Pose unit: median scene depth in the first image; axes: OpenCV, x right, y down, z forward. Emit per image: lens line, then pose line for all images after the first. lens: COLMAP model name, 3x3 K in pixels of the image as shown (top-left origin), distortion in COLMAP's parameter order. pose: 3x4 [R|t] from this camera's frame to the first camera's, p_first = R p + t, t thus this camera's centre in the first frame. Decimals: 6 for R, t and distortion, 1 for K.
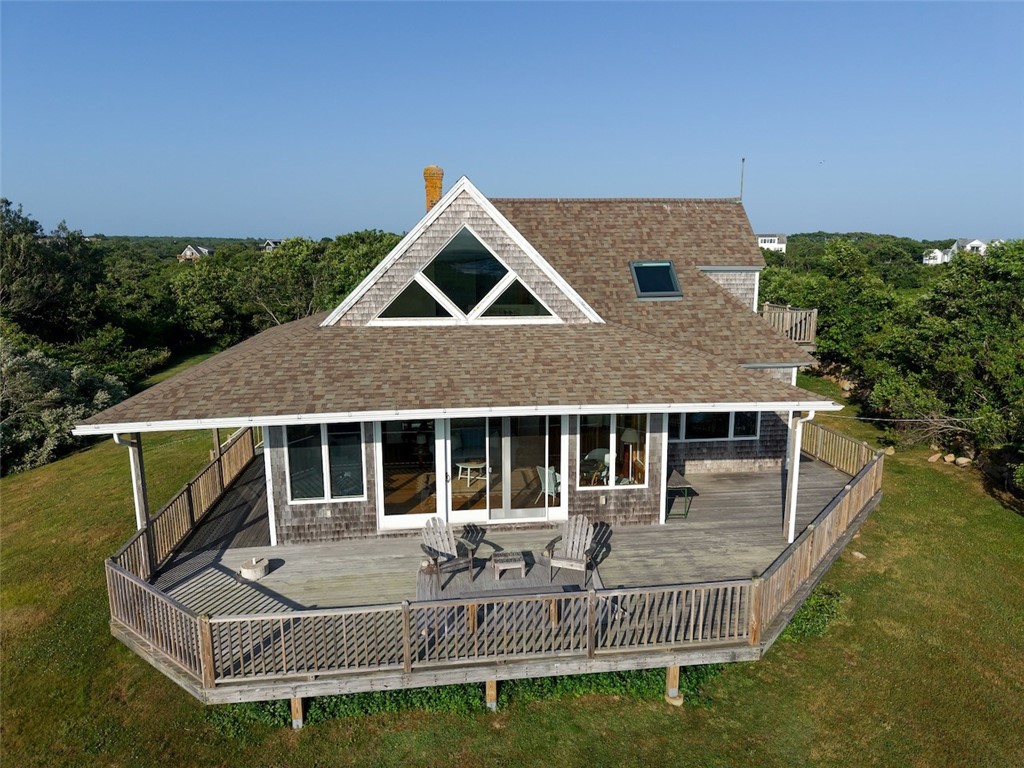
lens RADIAL K [[682.1, 0, 512.0], [0, 682.1, 384.0], [0, 0, 1]] dist [0.025522, -0.028707]
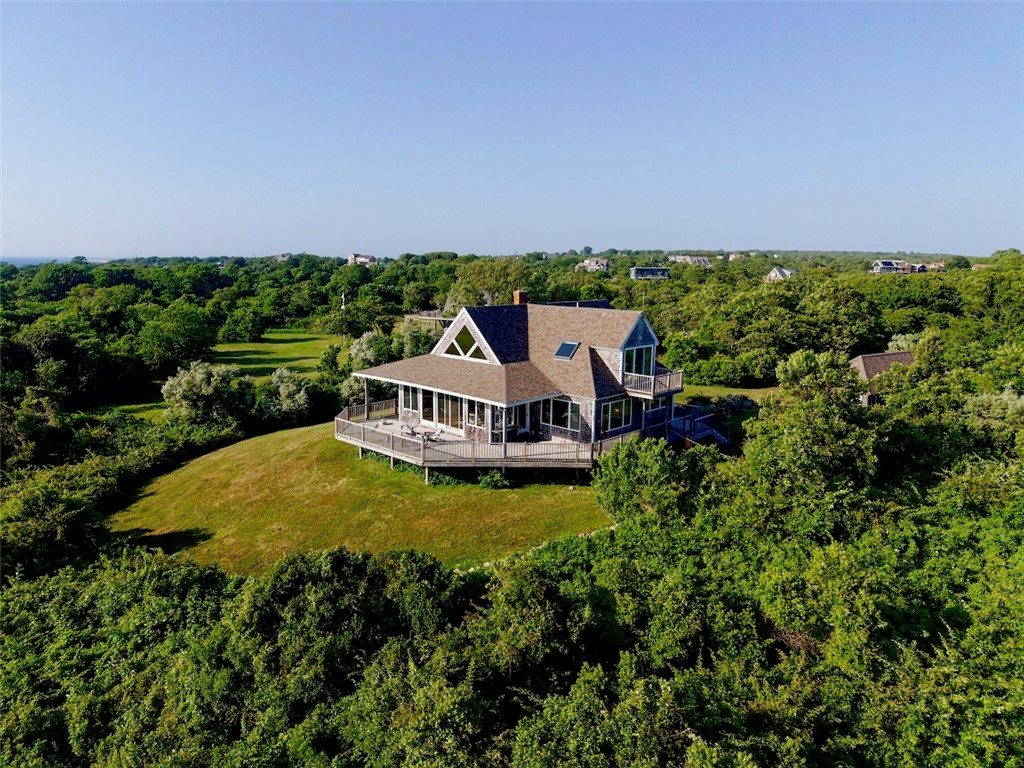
lens RADIAL K [[682.1, 0, 512.0], [0, 682.1, 384.0], [0, 0, 1]] dist [0.025522, -0.028707]
pose [[0.652436, 0.143822, -0.744071, 2.123371], [-0.159130, 0.985937, 0.051040, -0.163458], [0.740948, 0.085104, 0.666148, -0.661377]]
